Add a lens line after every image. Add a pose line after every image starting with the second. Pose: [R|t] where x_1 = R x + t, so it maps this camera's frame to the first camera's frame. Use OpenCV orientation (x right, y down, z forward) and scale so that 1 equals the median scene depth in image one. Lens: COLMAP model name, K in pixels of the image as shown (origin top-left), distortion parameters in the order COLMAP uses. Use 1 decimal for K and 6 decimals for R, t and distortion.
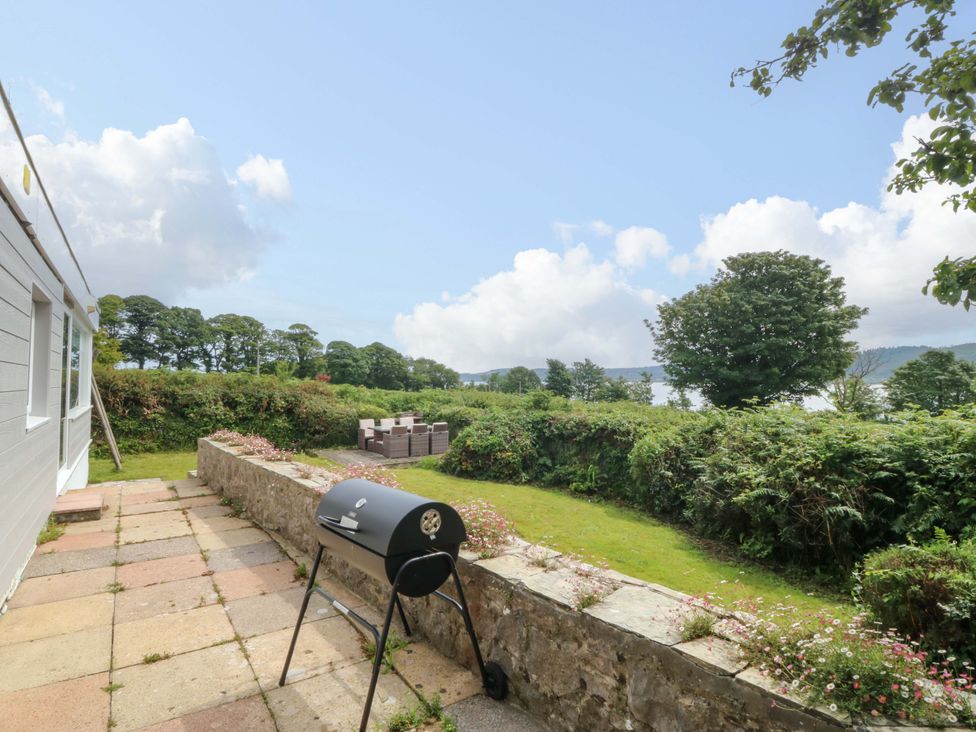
lens RADIAL K [[508.7, 0, 485.2], [0, 508.7, 358.7], [0, 0, 1]] dist [-0.000997, -0.012913]
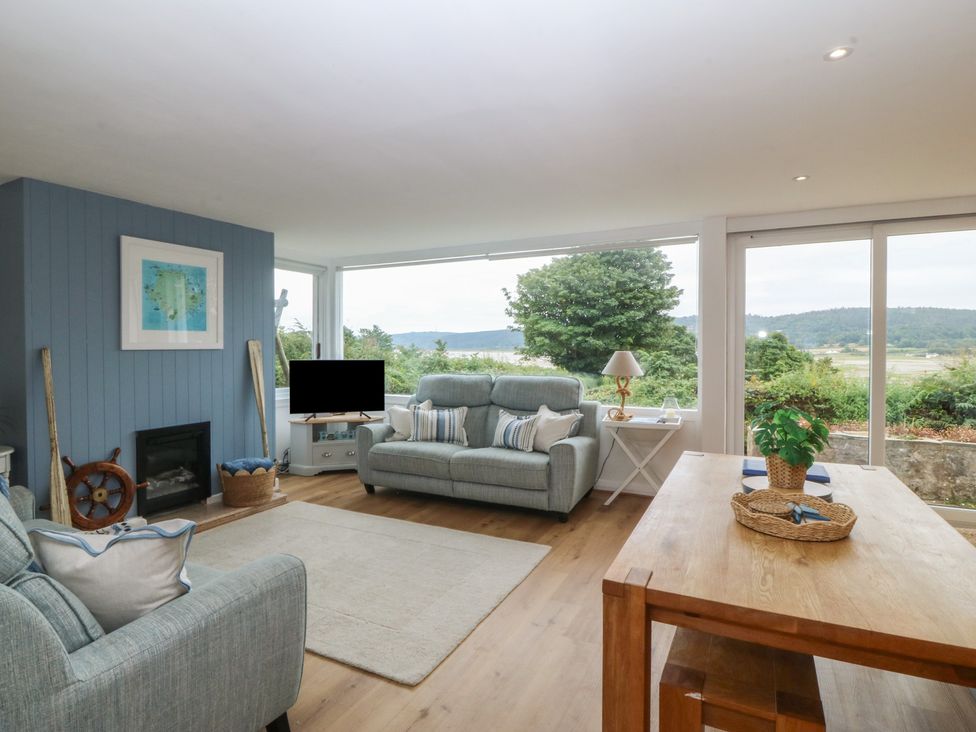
lens RADIAL K [[530.4, 0, 487.0], [0, 530.4, 360.9], [0, 0, 1]] dist [0.001448, -0.013940]
pose [[0.882190, -0.008603, 0.470815, -0.225626], [-0.022959, 0.997858, 0.061252, 0.002993], [-0.470334, -0.064846, 0.880103, 0.093977]]
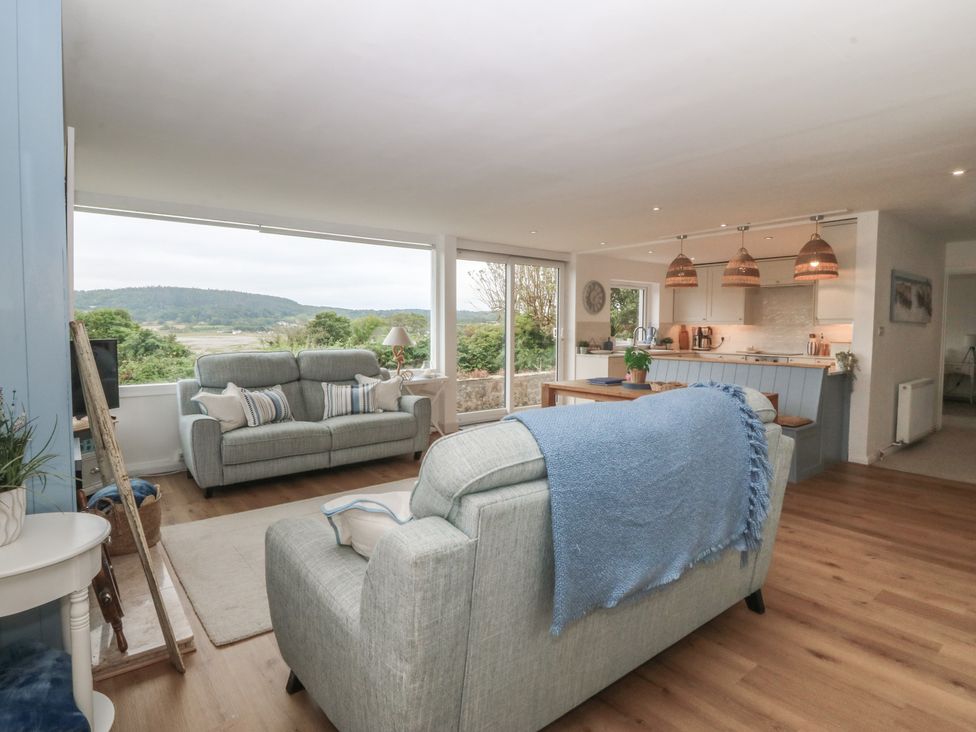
lens RADIAL K [[530.4, 0, 486.3], [0, 530.4, 358.5], [0, 0, 1]] dist [0.001448, -0.013940]
pose [[-0.061989, -0.058188, 0.996379, -0.290442], [-0.045081, 0.997443, 0.055446, 0.006442], [-0.997058, -0.041481, -0.064454, 0.161518]]
